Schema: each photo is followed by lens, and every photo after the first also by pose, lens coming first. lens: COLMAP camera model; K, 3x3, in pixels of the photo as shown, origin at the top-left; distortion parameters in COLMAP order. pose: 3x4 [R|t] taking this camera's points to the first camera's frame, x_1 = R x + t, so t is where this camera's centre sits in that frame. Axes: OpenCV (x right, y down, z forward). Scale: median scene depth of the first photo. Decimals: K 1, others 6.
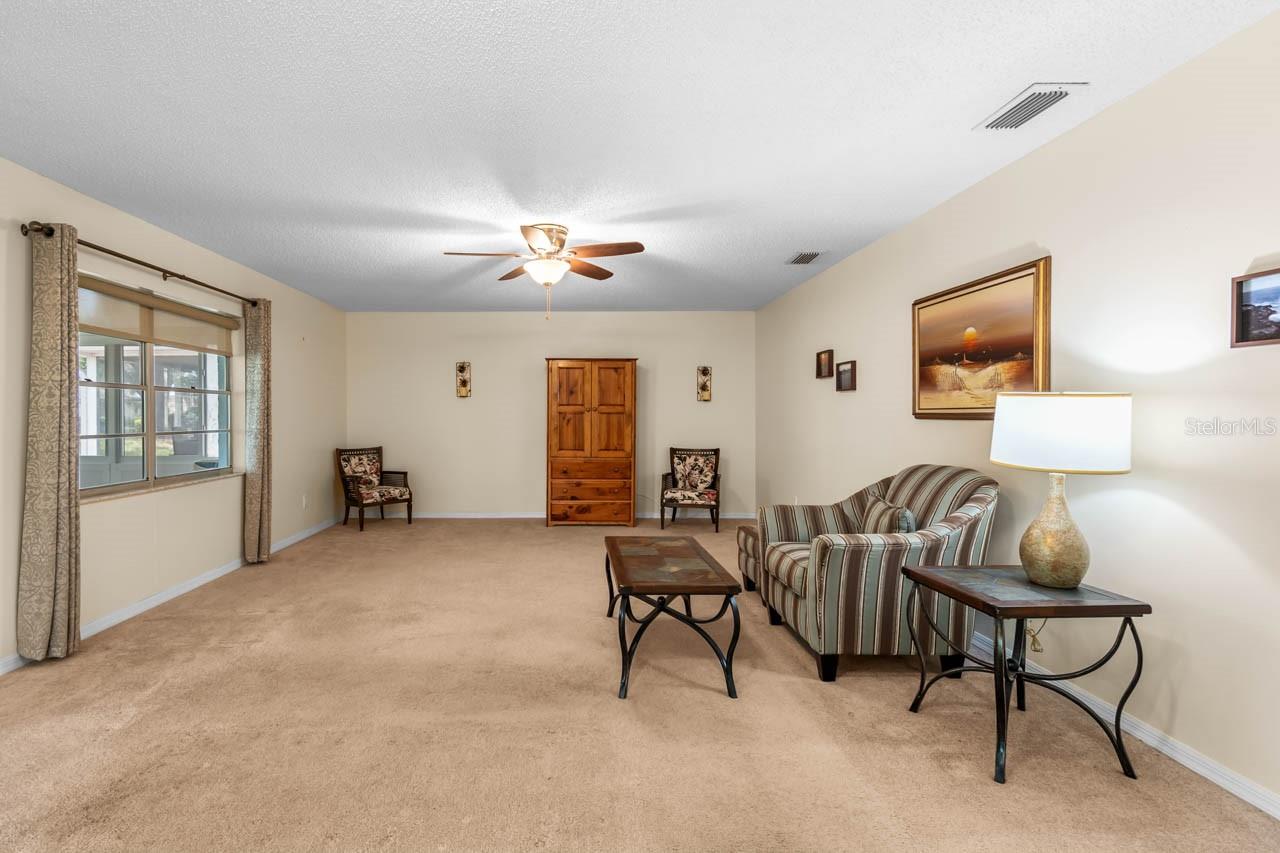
lens RADIAL K [[599.0, 0, 617.0], [0, 599.0, 415.0], [0, 0, 1]] dist [0.002225, -0.000706]
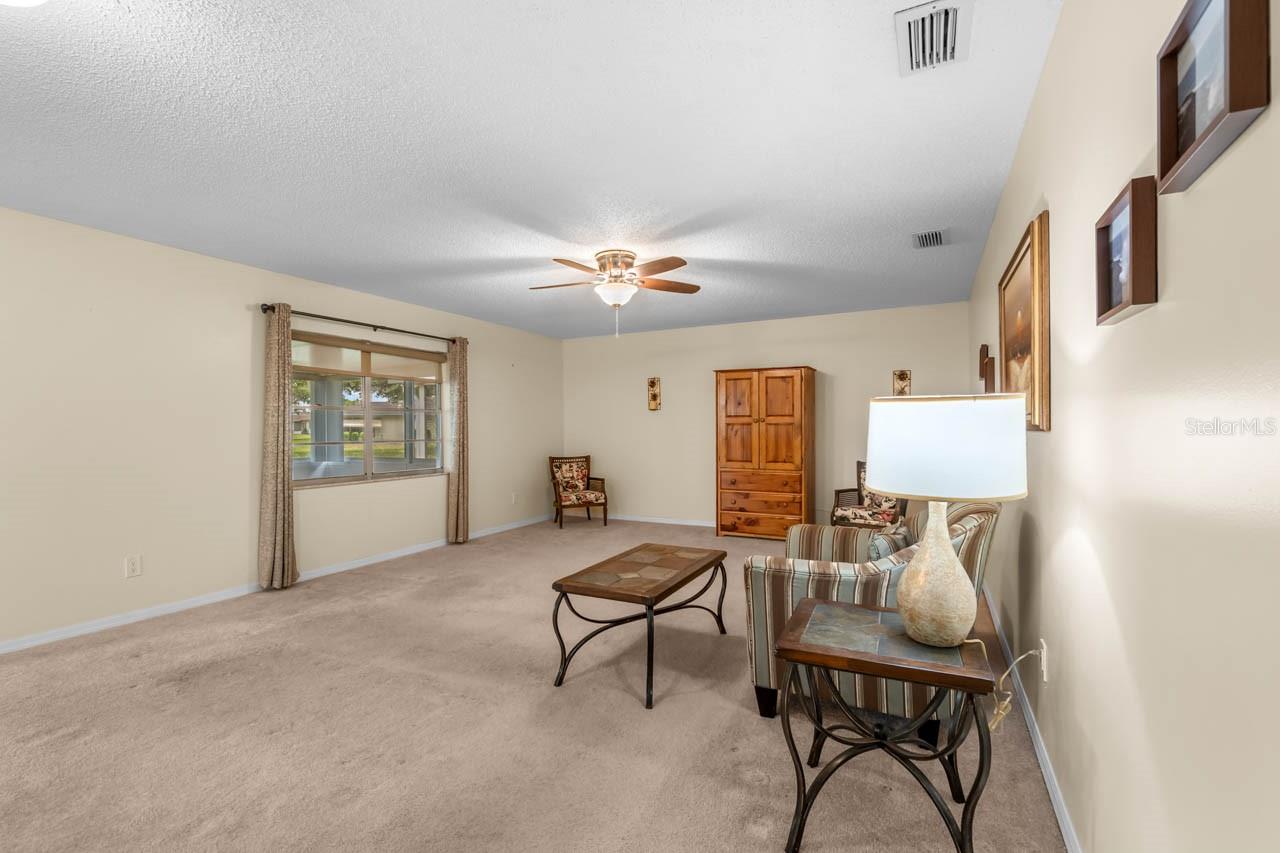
lens RADIAL K [[599.0, 0, 636.1], [0, 599.0, 427.1], [0, 0, 1]] dist [0.002225, -0.000706]
pose [[0.877751, -0.006094, -0.479078, 0.351691], [0.006456, 0.999979, -0.000892, 0.001697], [0.479073, -0.002310, 0.877772, 0.059816]]
